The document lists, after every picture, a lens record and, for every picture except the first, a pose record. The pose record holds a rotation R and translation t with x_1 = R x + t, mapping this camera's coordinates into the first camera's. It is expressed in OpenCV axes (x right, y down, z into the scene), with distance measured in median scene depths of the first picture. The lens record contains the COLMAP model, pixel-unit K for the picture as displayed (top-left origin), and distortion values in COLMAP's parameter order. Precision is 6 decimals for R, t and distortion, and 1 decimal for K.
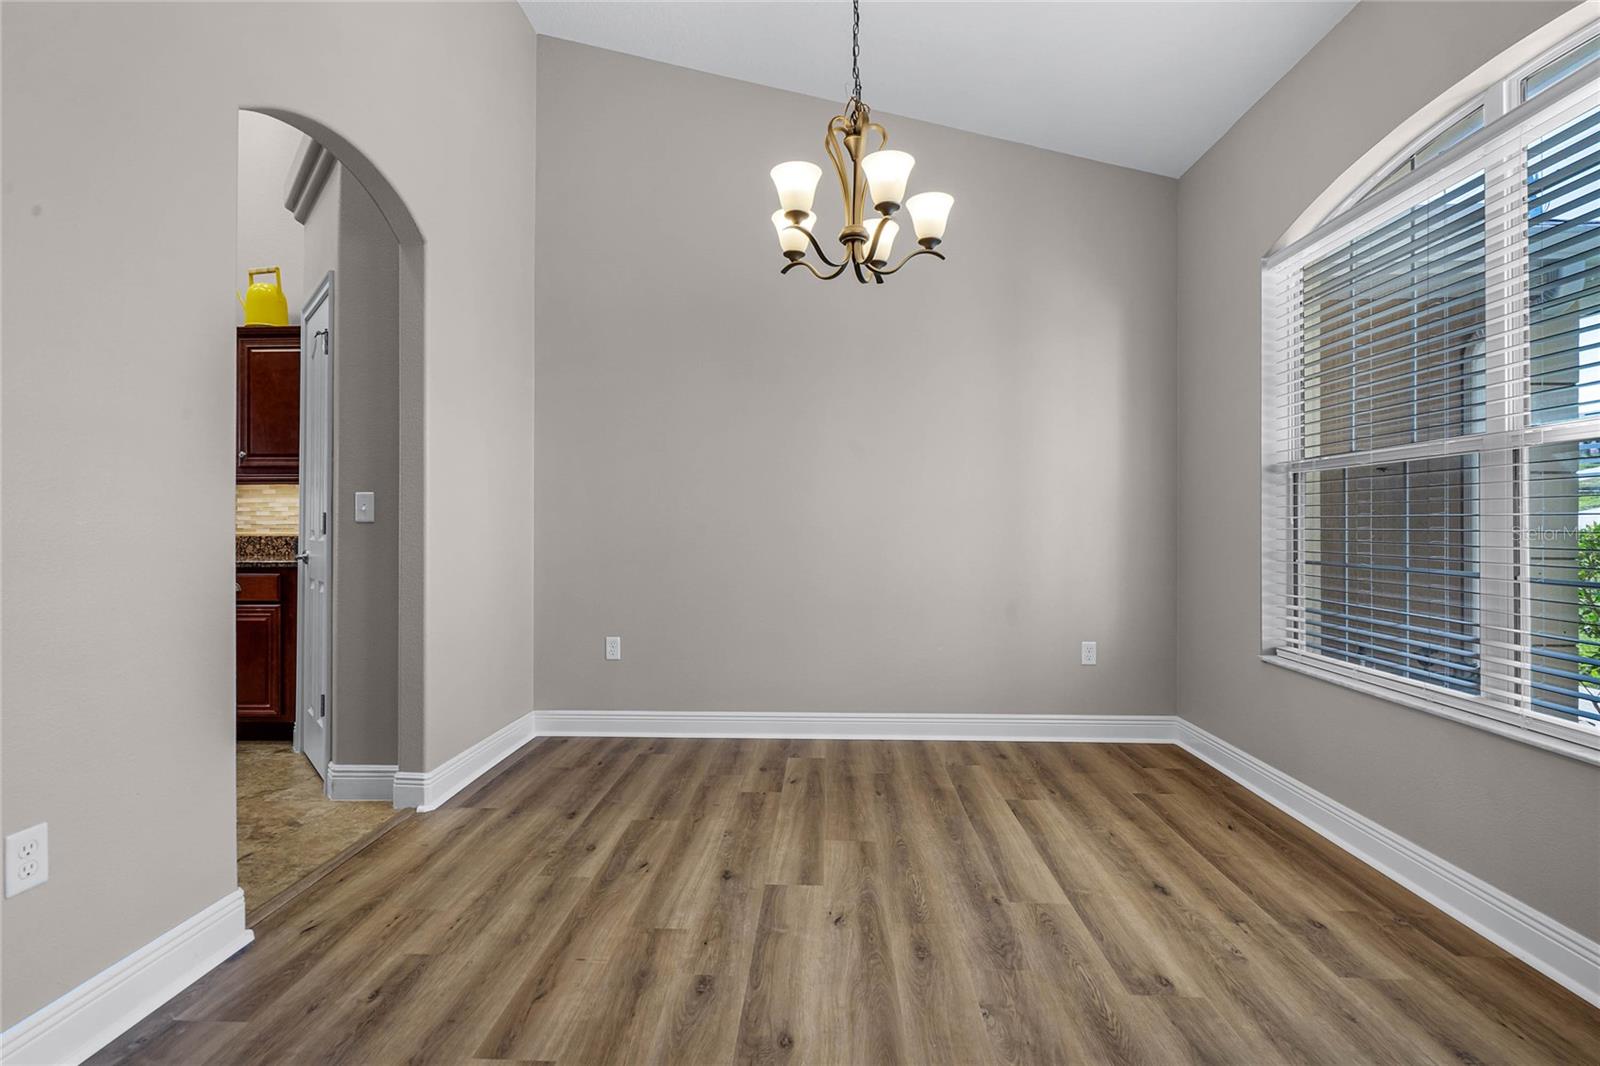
lens RADIAL K [[727.5, 0, 802.4], [0, 727.5, 526.4], [0, 0, 1]] dist [-0.000356, -0.000026]
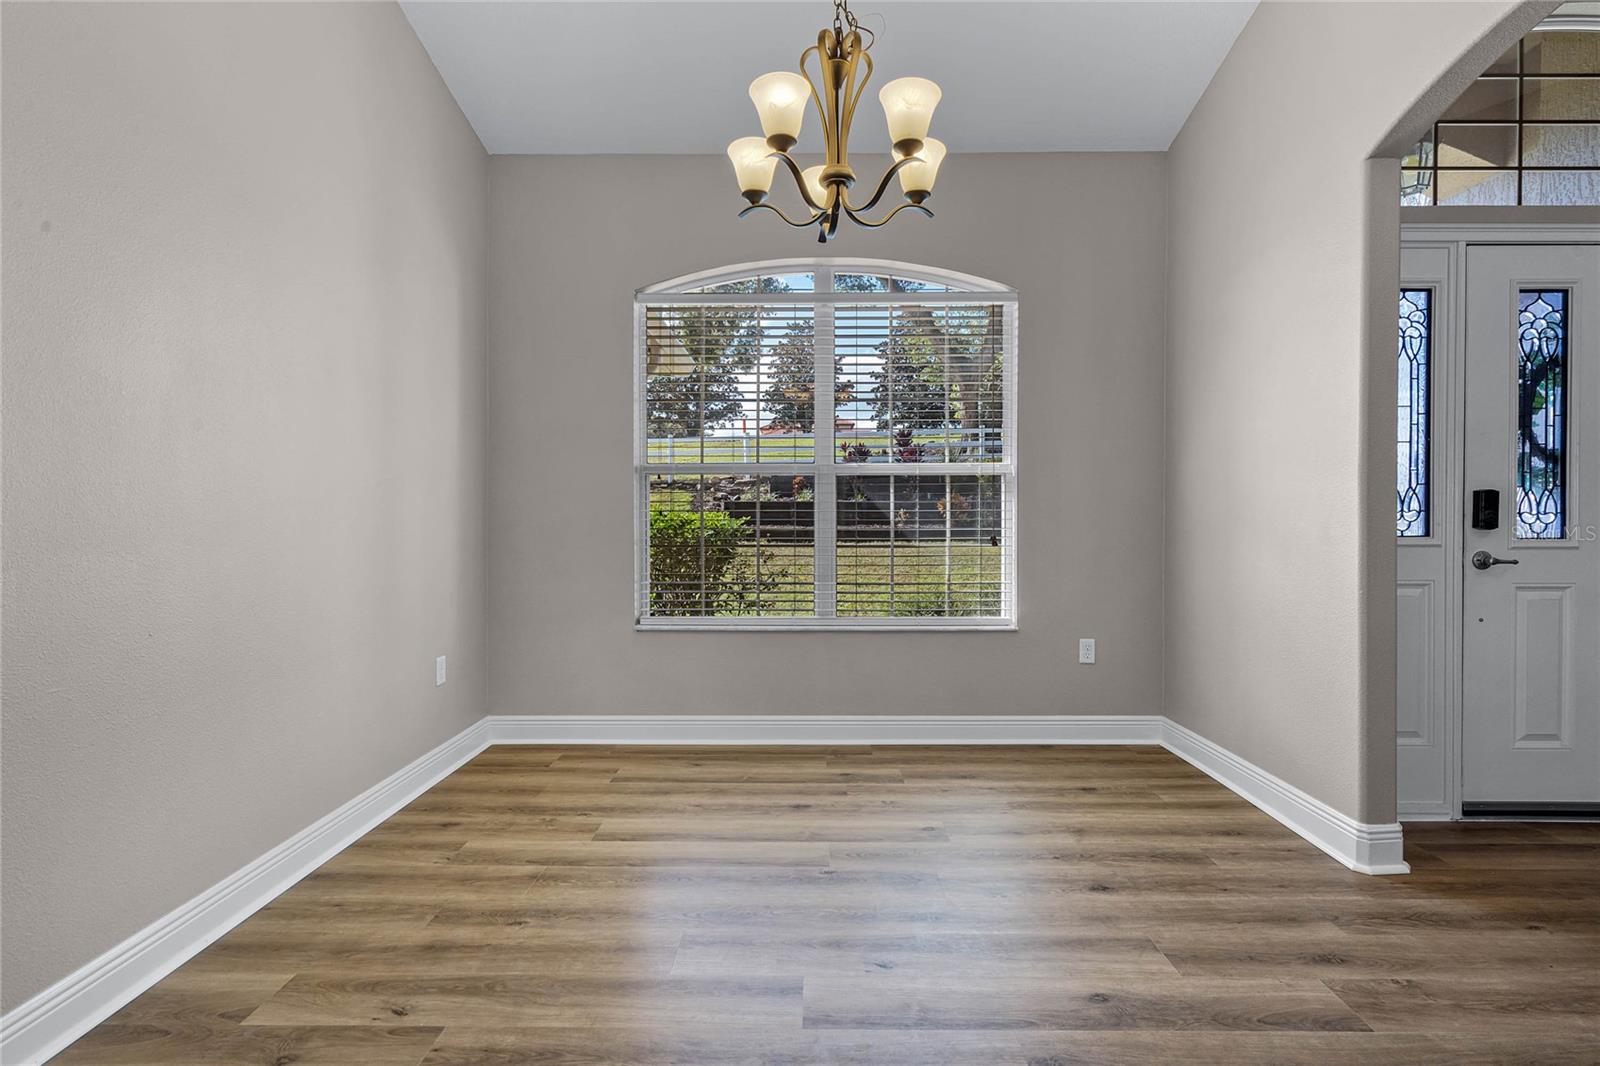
lens RADIAL K [[727.5, 0, 796.1], [0, 727.5, 506.4], [0, 0, 1]] dist [-0.000356, -0.000026]
pose [[-0.021587, 0.012433, 0.999690, -0.643247], [0.001871, 0.999921, -0.012396, -0.004384], [-0.999765, 0.001603, -0.021609, 0.861207]]
